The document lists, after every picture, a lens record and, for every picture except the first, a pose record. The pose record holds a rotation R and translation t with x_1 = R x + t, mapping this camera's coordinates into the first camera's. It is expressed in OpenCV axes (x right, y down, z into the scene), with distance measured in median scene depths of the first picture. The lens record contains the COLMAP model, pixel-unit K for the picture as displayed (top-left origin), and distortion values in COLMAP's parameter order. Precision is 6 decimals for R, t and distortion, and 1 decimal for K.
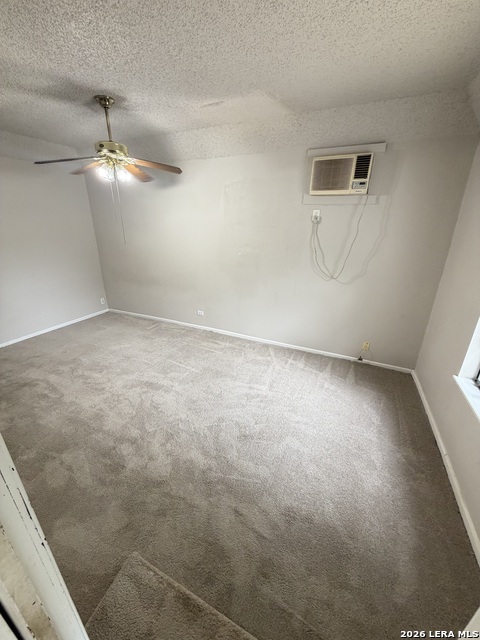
lens RADIAL K [[255.1, 0, 239.0], [0, 255.1, 318.5], [0, 0, 1]] dist [-0.001497, -0.000242]
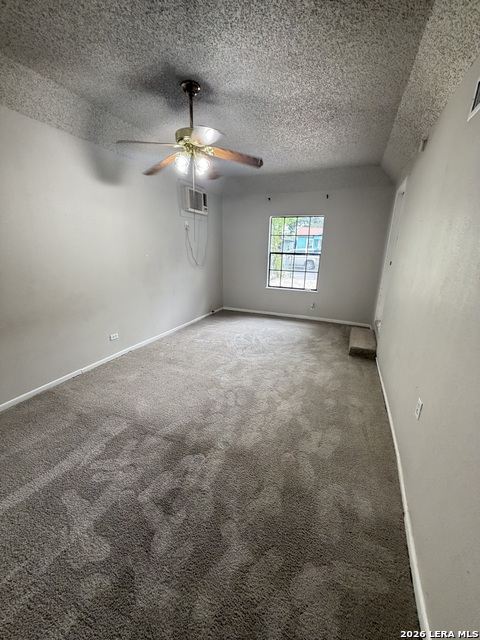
lens RADIAL K [[255.1, 0, 239.0], [0, 255.1, 318.5], [0, 0, 1]] dist [-0.001497, -0.000242]
pose [[-0.027407, -0.277904, 0.960218, -1.266015], [0.342000, 0.900004, 0.270238, -0.214083], [-0.939300, 0.335801, 0.070377, 0.799681]]
